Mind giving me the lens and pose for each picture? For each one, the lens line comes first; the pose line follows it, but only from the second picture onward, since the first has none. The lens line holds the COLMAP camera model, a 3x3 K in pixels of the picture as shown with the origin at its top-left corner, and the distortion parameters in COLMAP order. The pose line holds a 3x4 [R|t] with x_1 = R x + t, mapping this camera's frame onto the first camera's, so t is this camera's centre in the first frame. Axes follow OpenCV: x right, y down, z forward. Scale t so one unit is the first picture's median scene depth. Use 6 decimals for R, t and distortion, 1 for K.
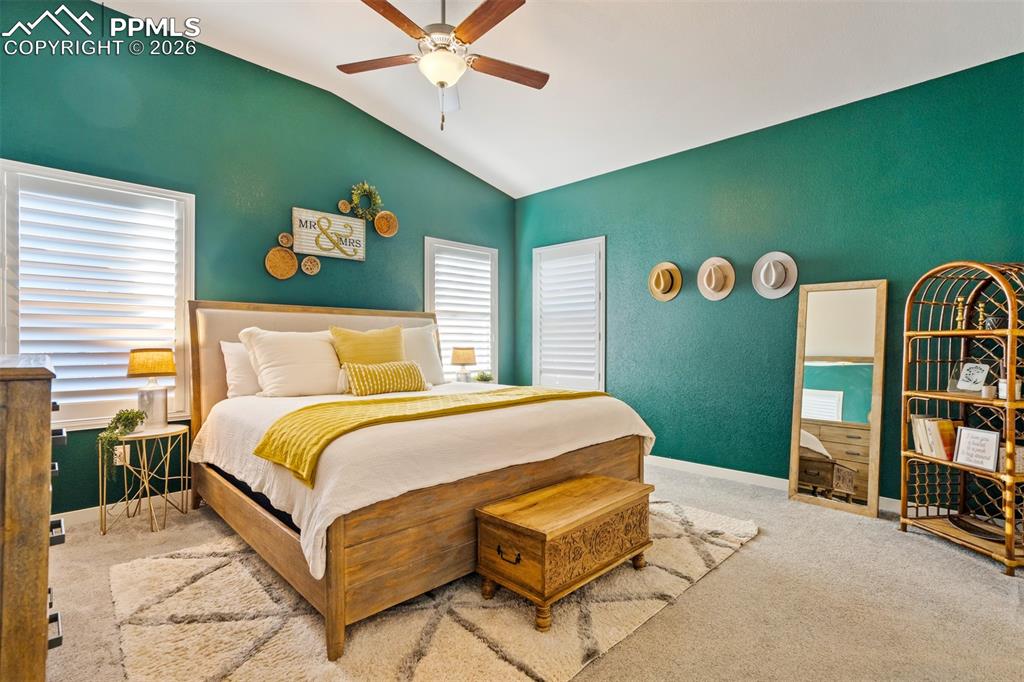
lens RADIAL K [[494.2, 0, 511.5], [0, 494.2, 343.1], [0, 0, 1]] dist [-0.034017, 0.018422]
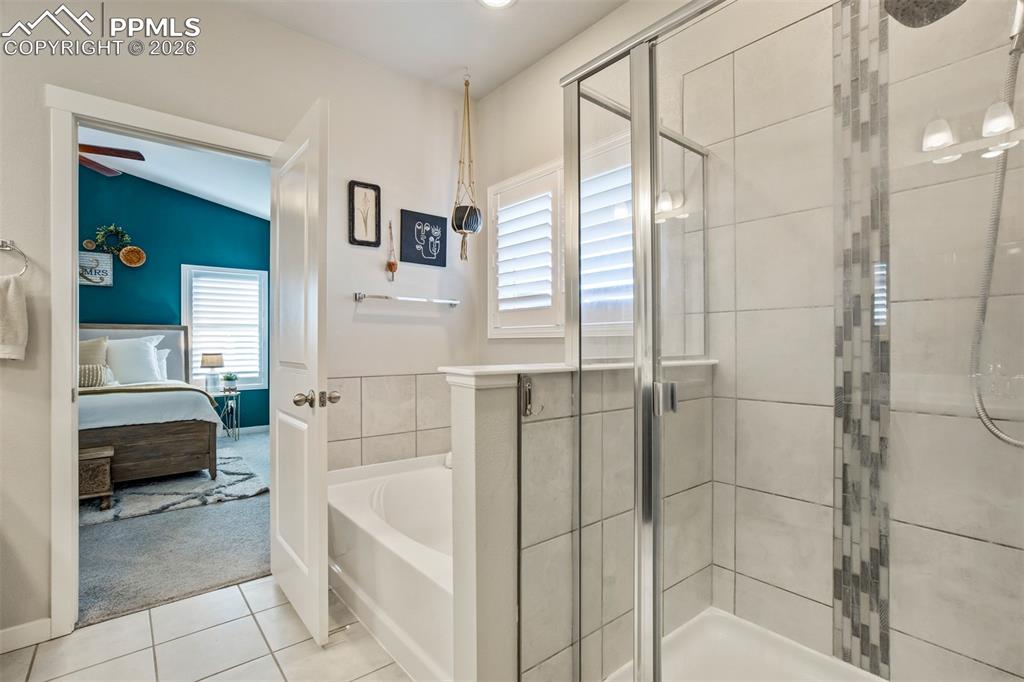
lens RADIAL K [[494.2, 0, 515.3], [0, 494.2, 346.9], [0, 0, 1]] dist [-0.034017, 0.018422]
pose [[0.996353, 0.001445, -0.085317, 0.771019], [-0.001057, 0.999989, 0.004600, -0.014474], [0.085322, -0.004493, 0.996343, -0.156476]]
